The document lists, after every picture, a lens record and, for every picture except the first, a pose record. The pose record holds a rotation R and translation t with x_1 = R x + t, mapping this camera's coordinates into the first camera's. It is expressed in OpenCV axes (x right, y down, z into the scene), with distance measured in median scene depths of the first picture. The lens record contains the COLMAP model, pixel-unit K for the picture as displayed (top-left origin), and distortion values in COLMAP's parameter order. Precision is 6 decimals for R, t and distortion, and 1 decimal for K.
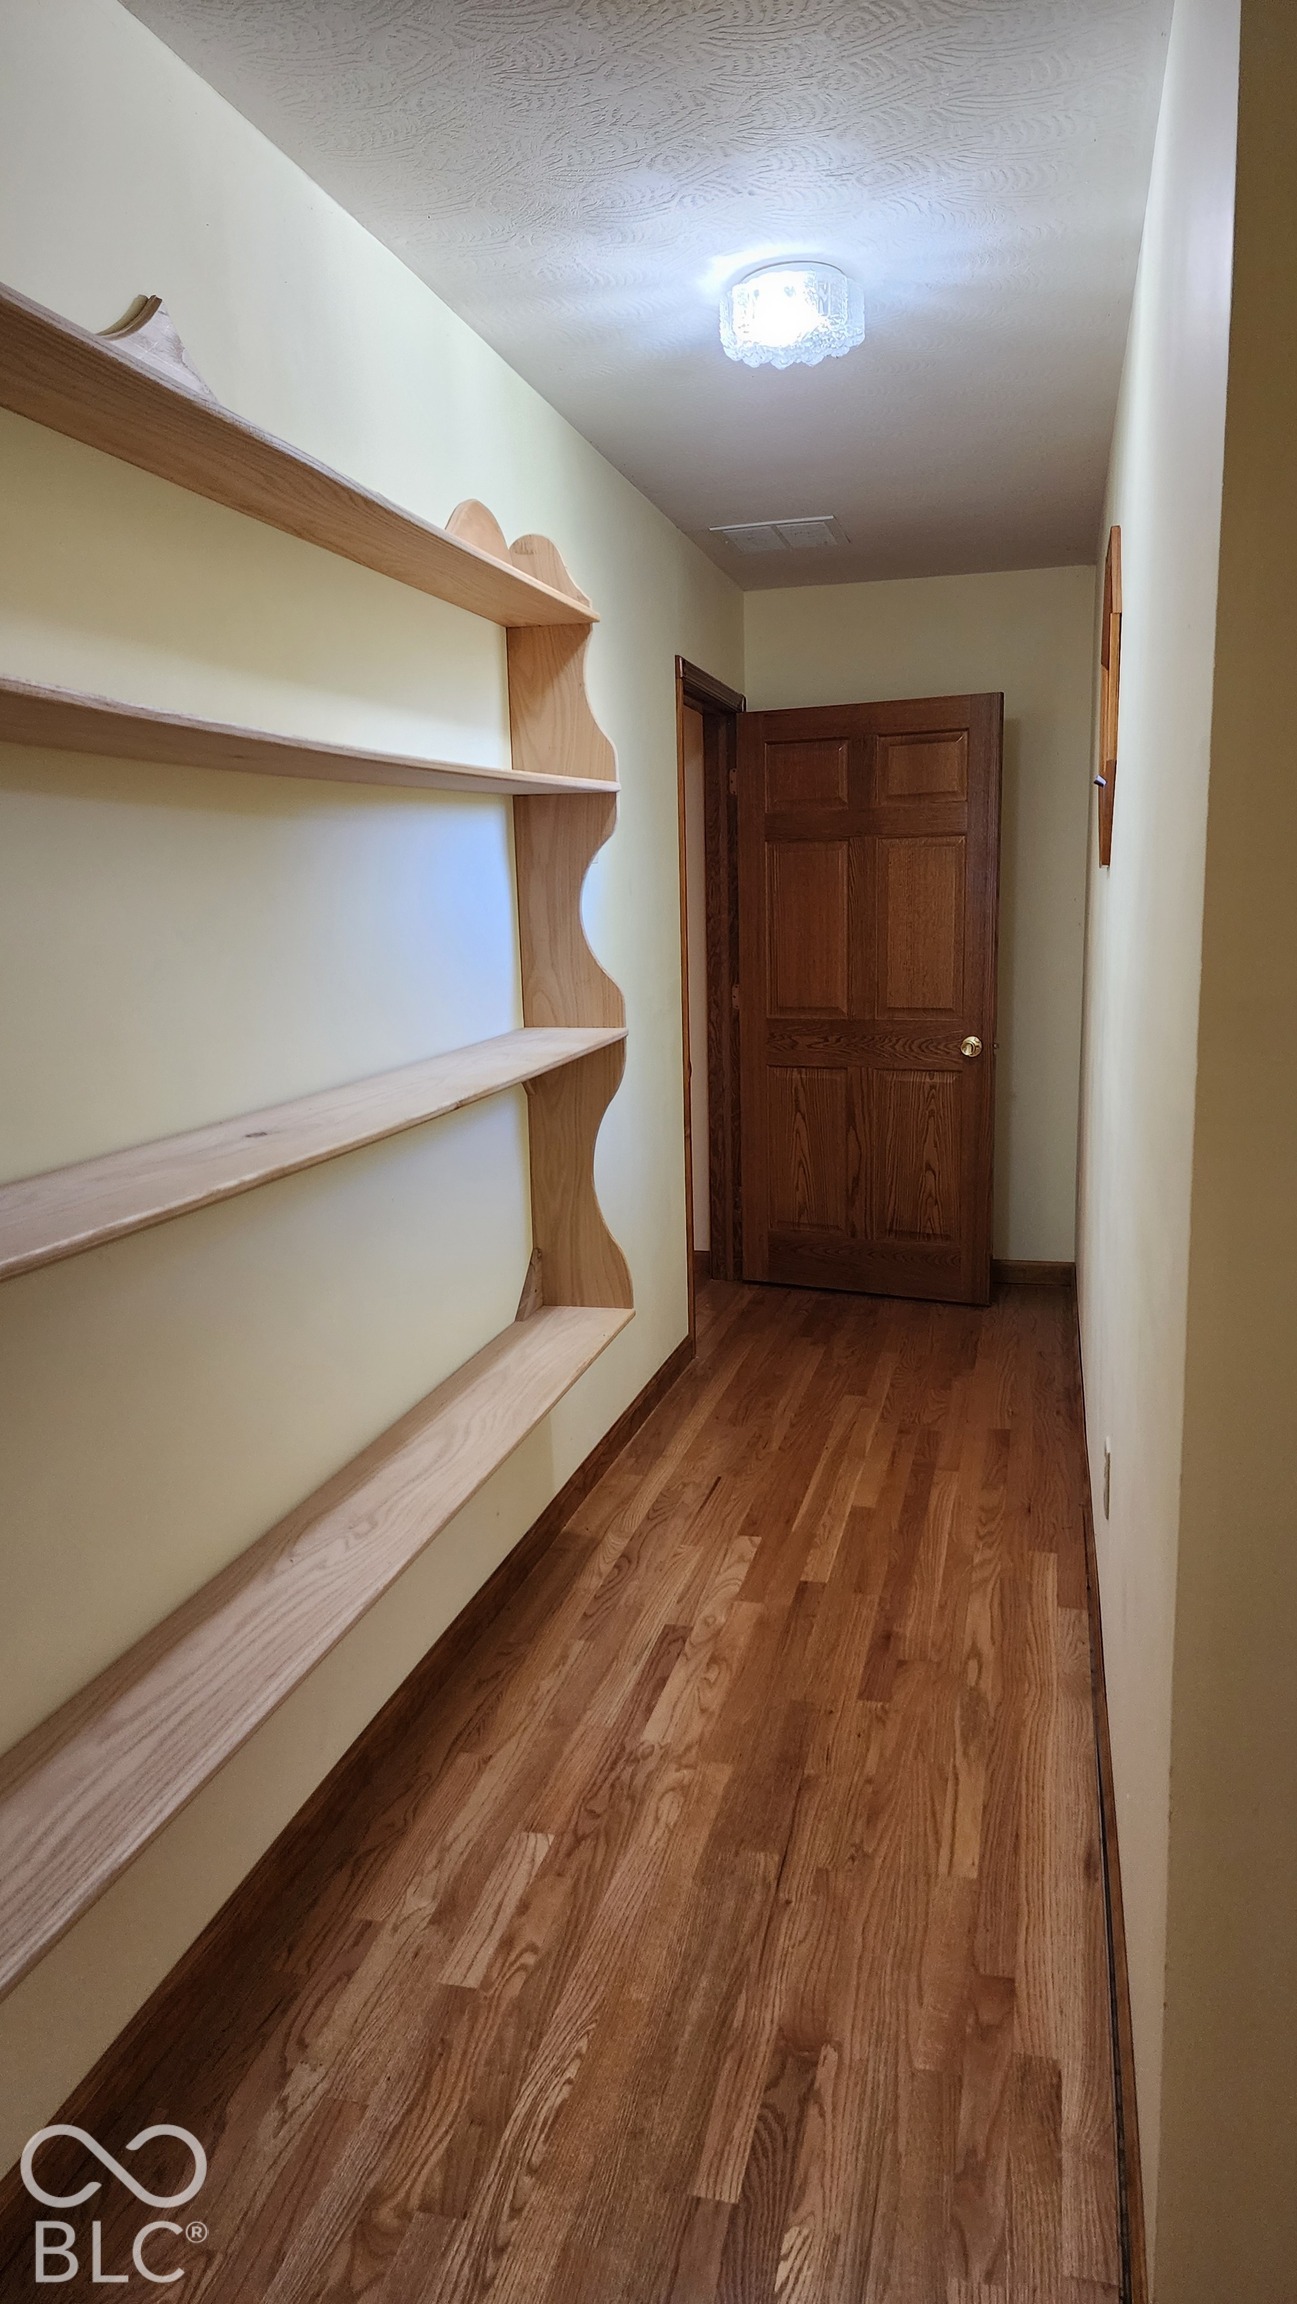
lens RADIAL K [[1539.5, 0, 659.3], [0, 1539.5, 1152.9], [0, 0, 1]] dist [0.066731, -0.056516]
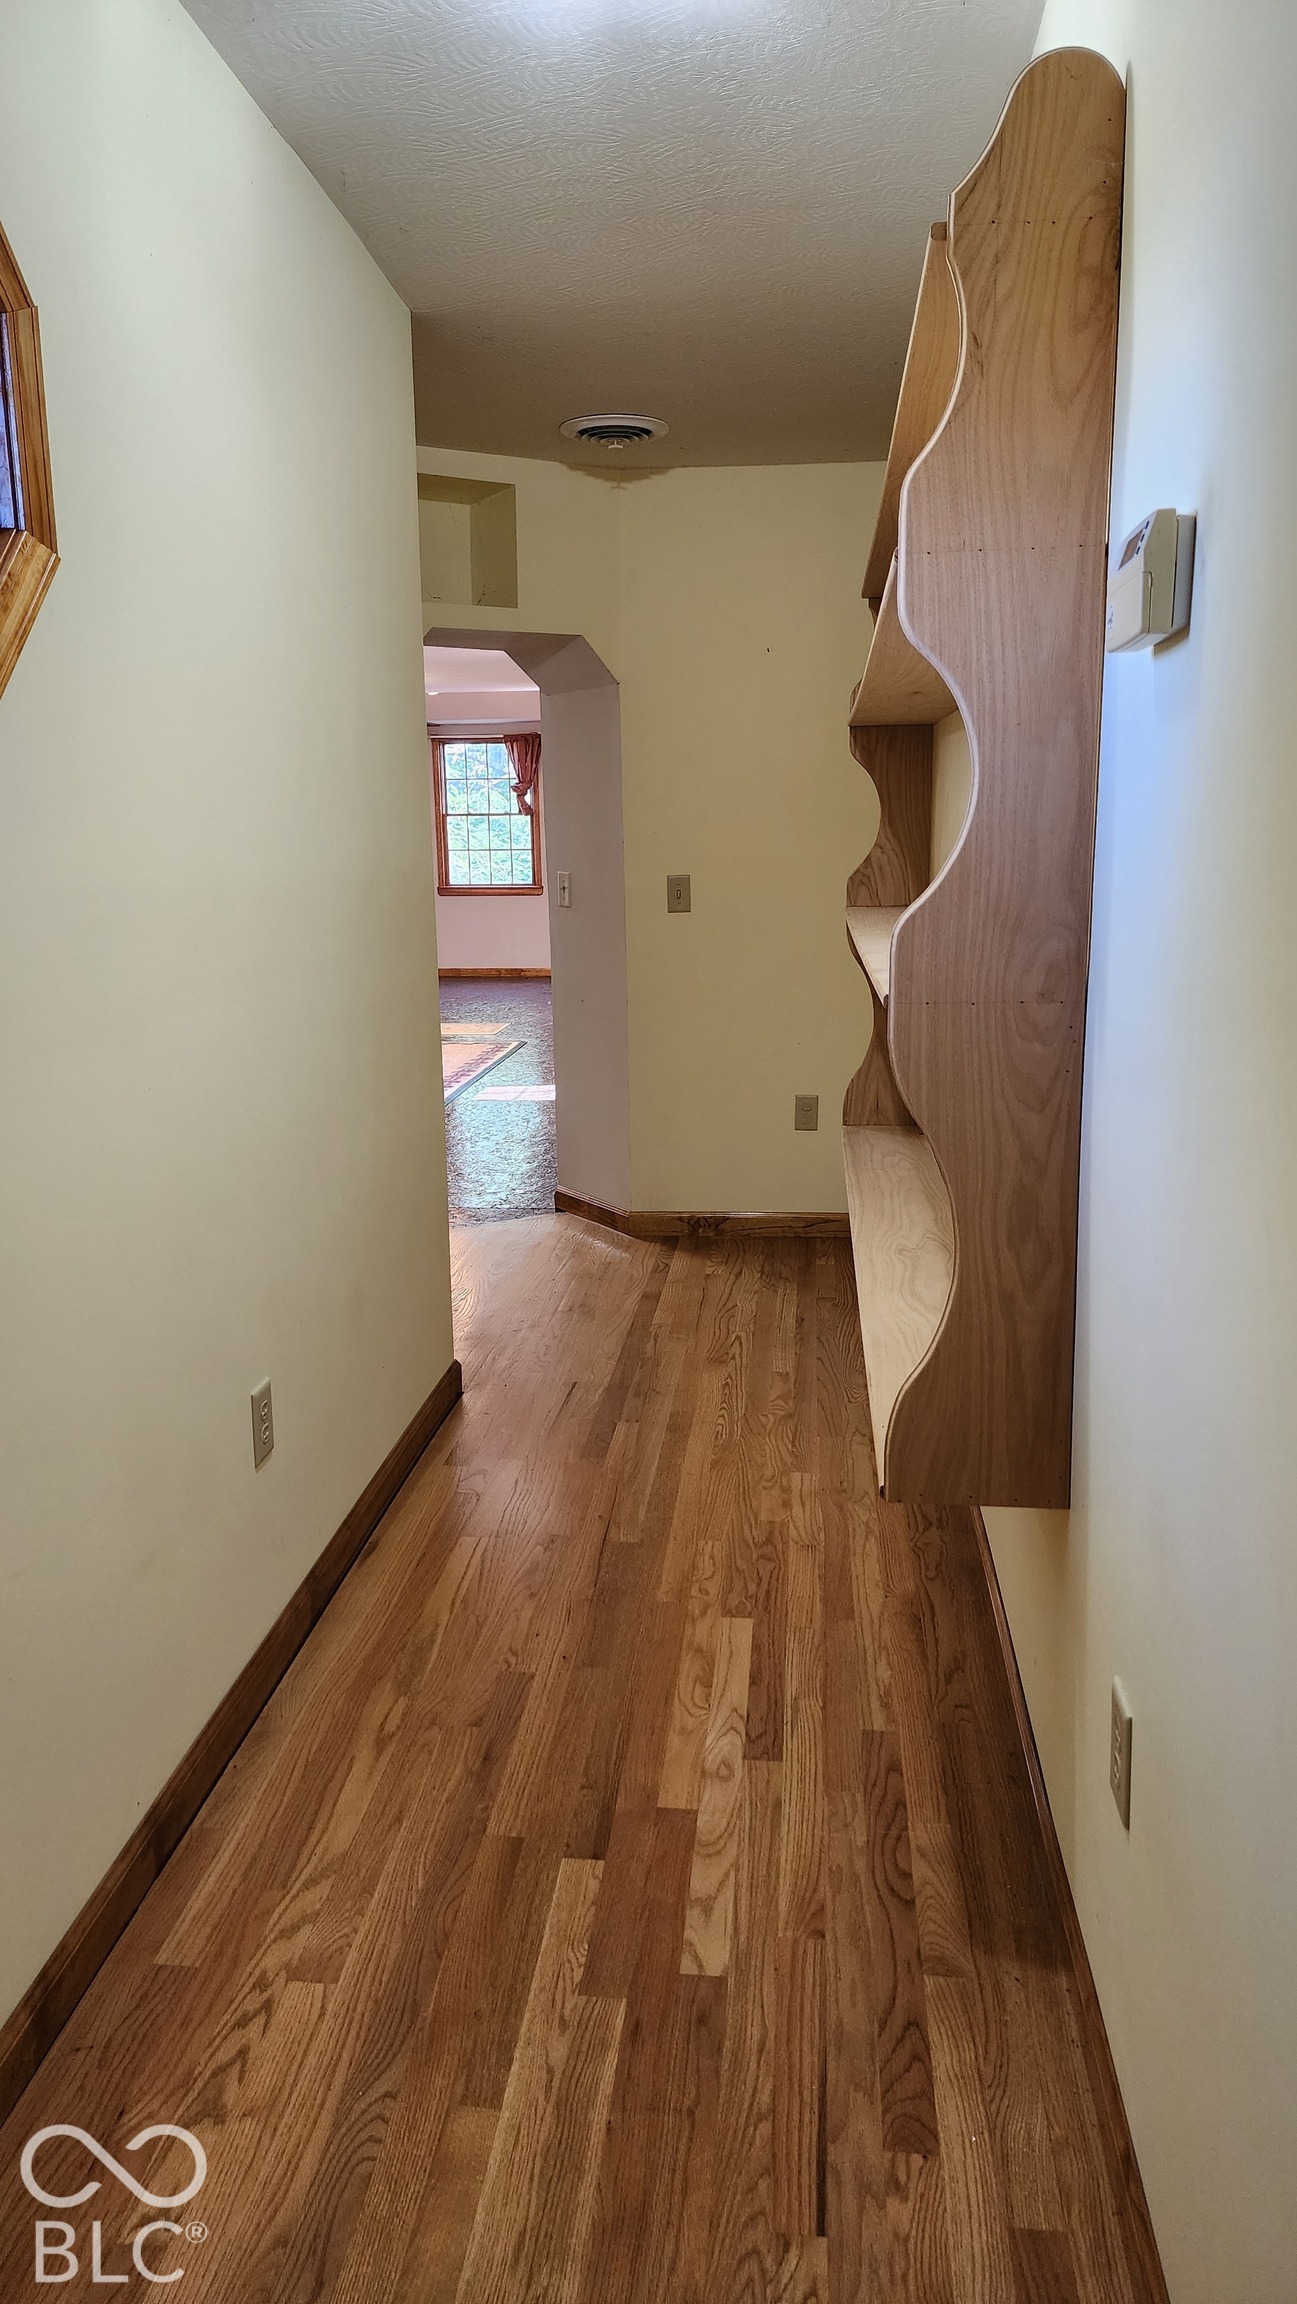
lens RADIAL K [[1539.5, 0, 662.4], [0, 1539.5, 1145.1], [0, 0, 1]] dist [0.066731, -0.056516]
pose [[-0.987846, 0.064680, -0.141341, 0.154093], [0.009188, 0.932020, 0.362290, -0.252721], [0.155165, 0.356588, -0.921286, 1.649619]]
